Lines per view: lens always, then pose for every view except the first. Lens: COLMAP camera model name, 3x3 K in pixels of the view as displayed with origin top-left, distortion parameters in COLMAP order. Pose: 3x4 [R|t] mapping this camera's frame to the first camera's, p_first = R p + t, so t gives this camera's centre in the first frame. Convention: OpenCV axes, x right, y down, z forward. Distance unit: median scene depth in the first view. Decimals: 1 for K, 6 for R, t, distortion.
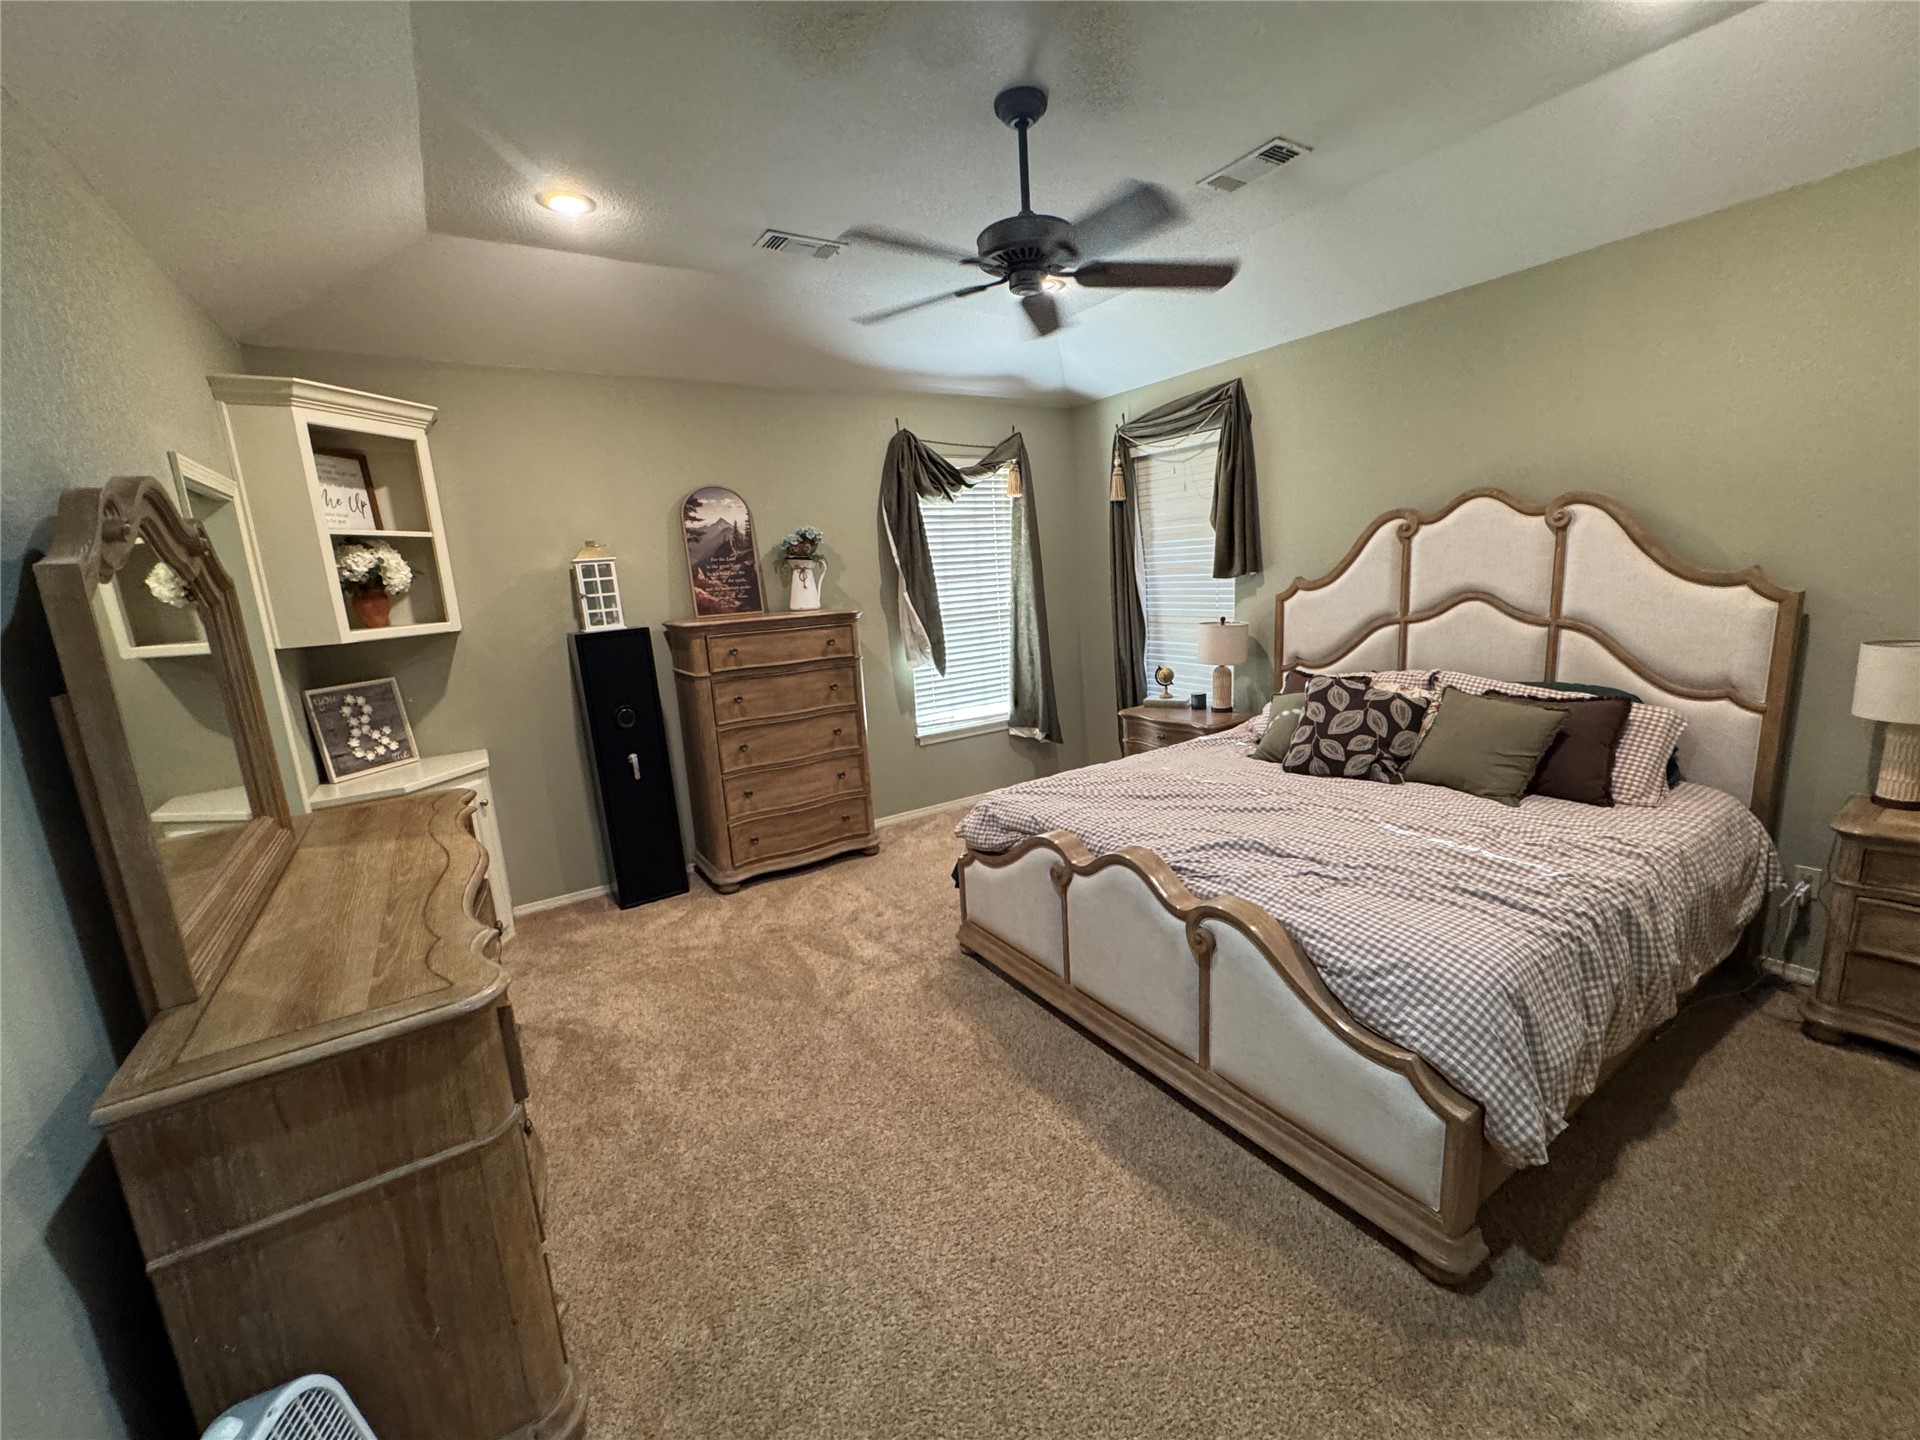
lens RADIAL K [[770.9, 0, 960.0], [0, 770.9, 720.0], [0, 0, 1]] dist [0.000451, 0.000063]
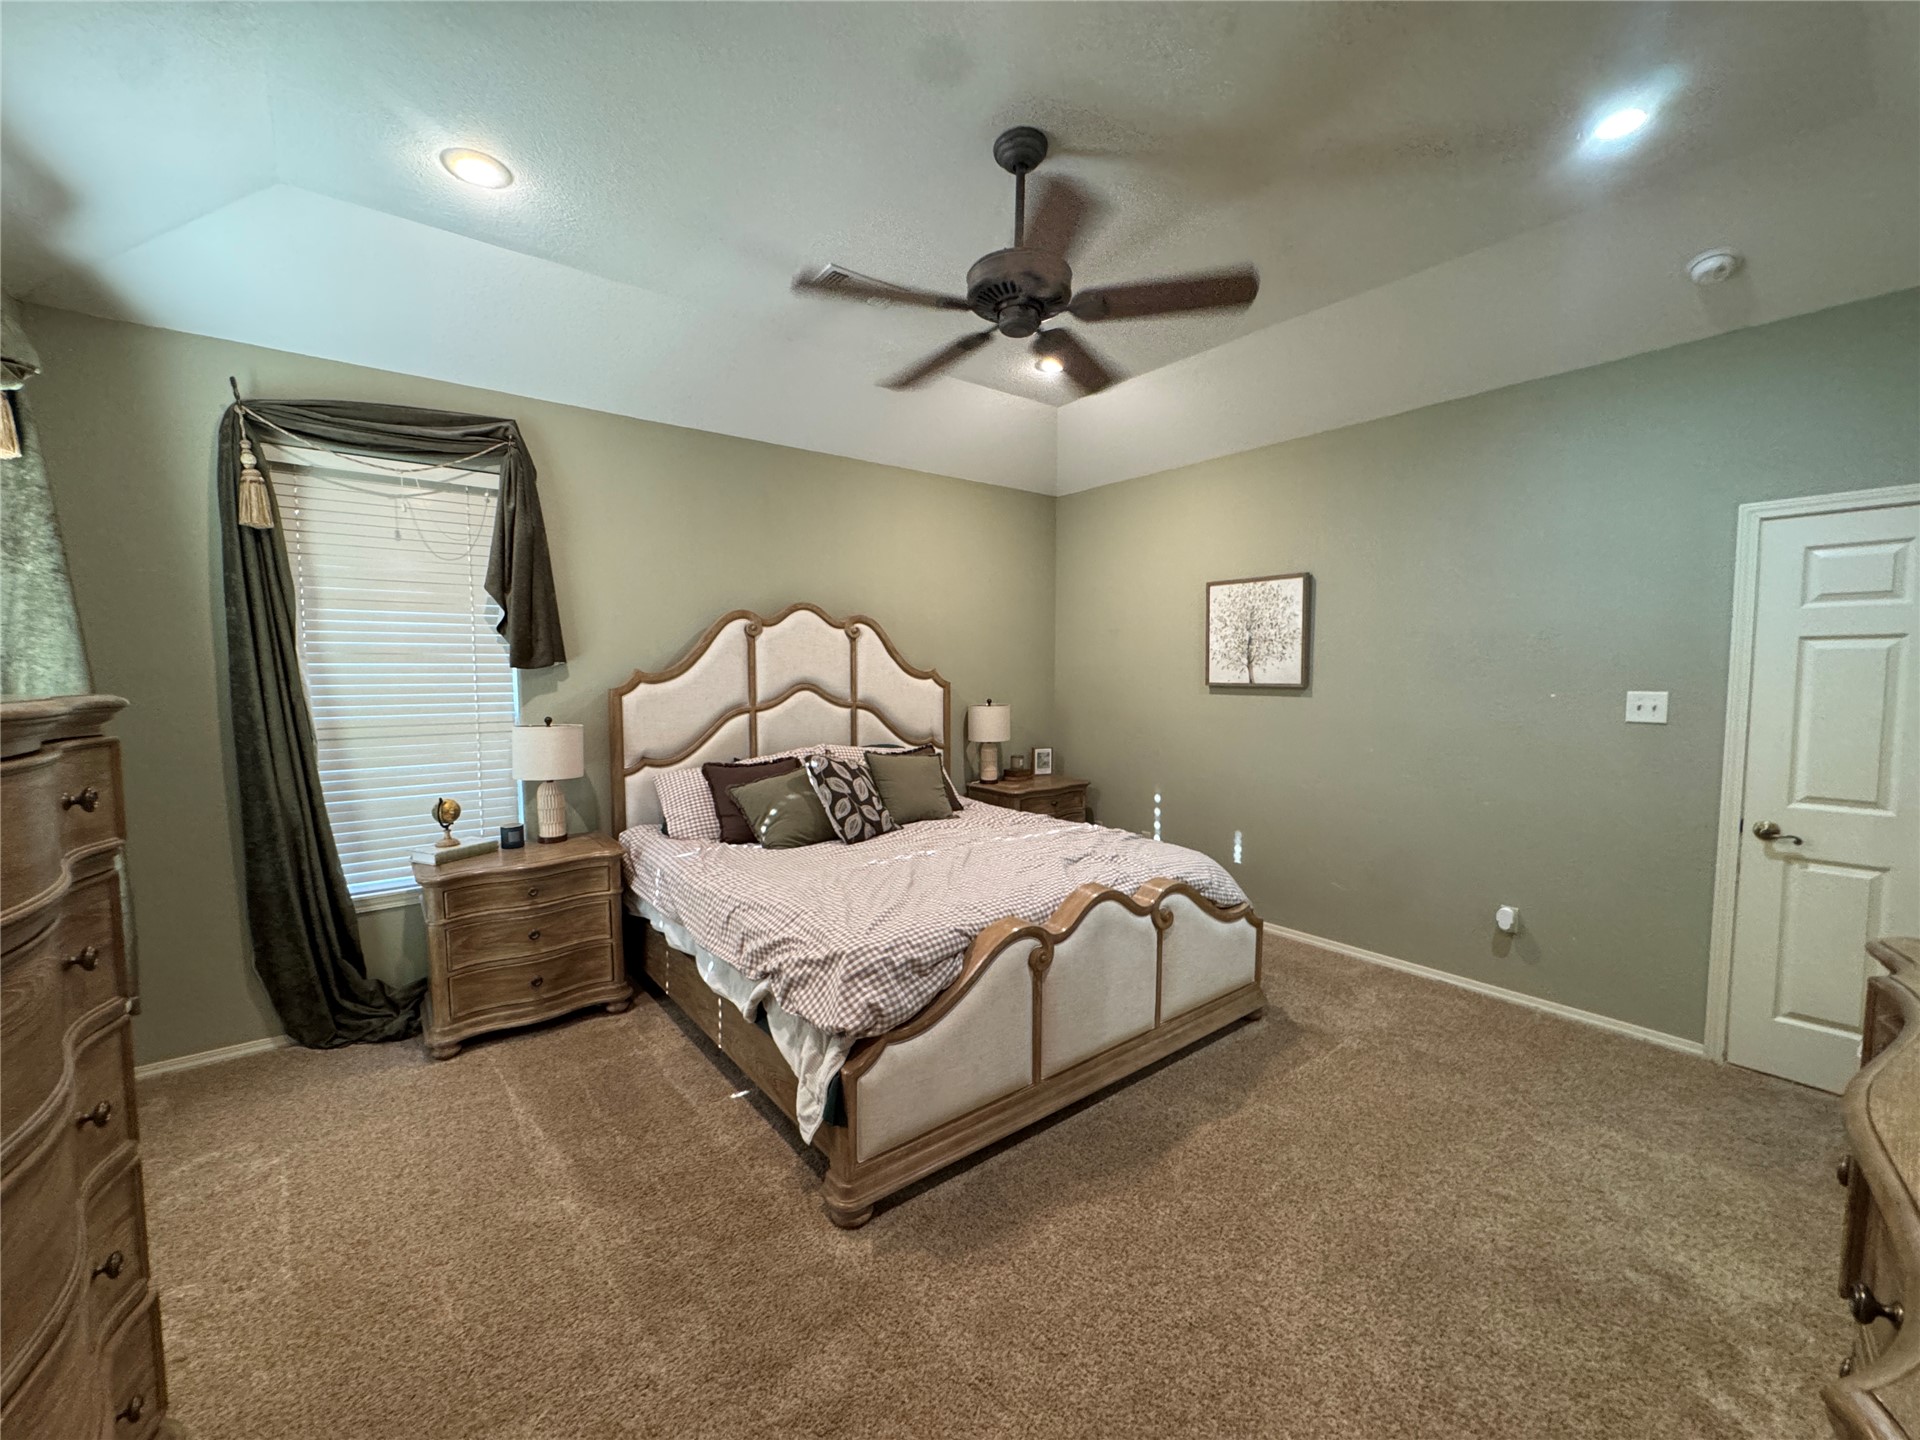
lens RADIAL K [[767.8, 0, 958.5], [0, 767.8, 715.2], [0, 0, 1]] dist [-0.000149, -0.000005]
pose [[-0.089993, -0.005995, 0.995924, -0.588101], [0.198664, 0.979777, 0.023849, -0.094198], [-0.975927, 0.200001, -0.086982, 0.861054]]
